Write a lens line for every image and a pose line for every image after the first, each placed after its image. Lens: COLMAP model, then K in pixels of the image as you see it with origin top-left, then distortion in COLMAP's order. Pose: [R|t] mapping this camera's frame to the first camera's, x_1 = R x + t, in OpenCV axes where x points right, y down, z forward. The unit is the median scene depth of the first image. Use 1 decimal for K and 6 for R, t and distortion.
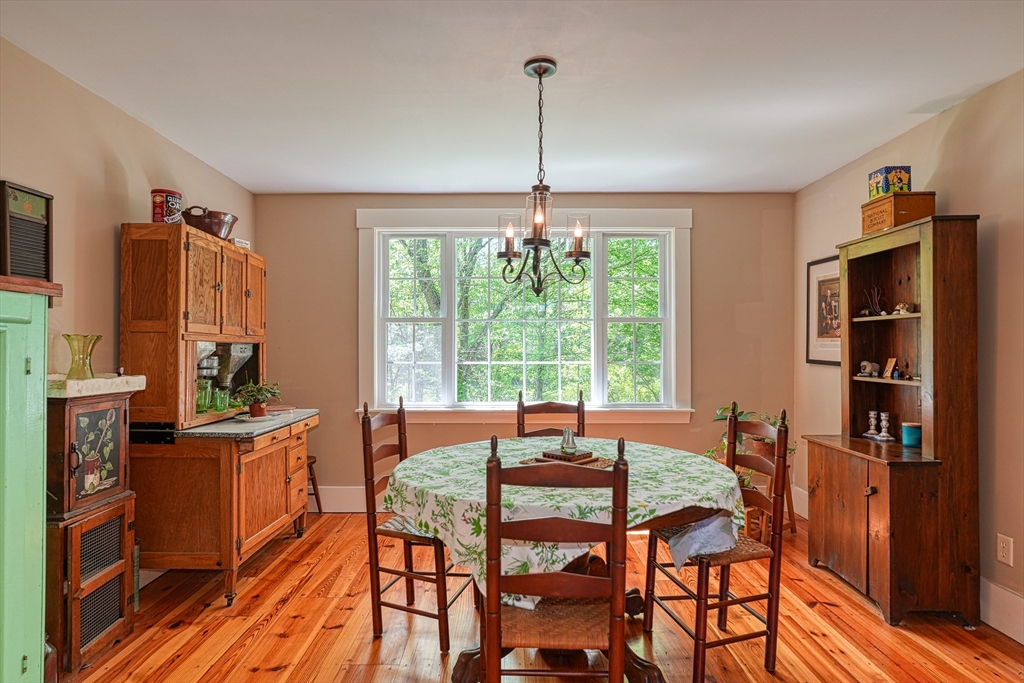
lens RADIAL K [[580.8, 0, 507.6], [0, 580.8, 346.6], [0, 0, 1]] dist [0.051127, 0.019850]
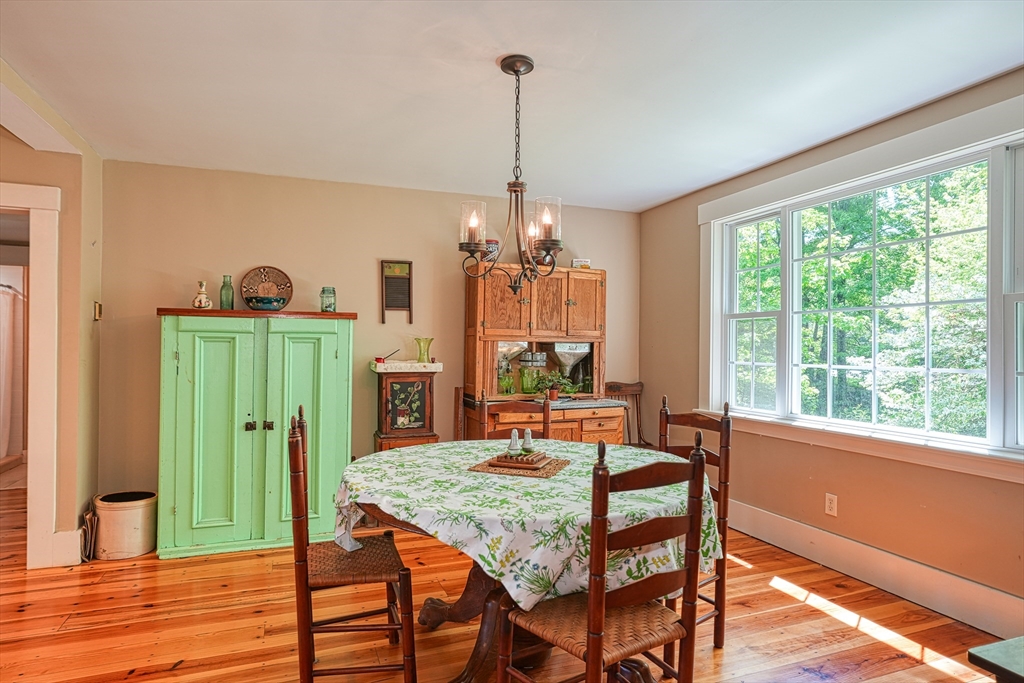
lens RADIAL K [[578.7, 0, 512.0], [0, 578.7, 341.5], [0, 0, 1]] dist [-0.025473, 0.021286]
pose [[0.374170, -0.003099, -0.927355, 0.953959], [-0.002178, 0.999989, -0.004220, -0.003207], [0.927358, 0.003599, 0.374159, 0.628855]]
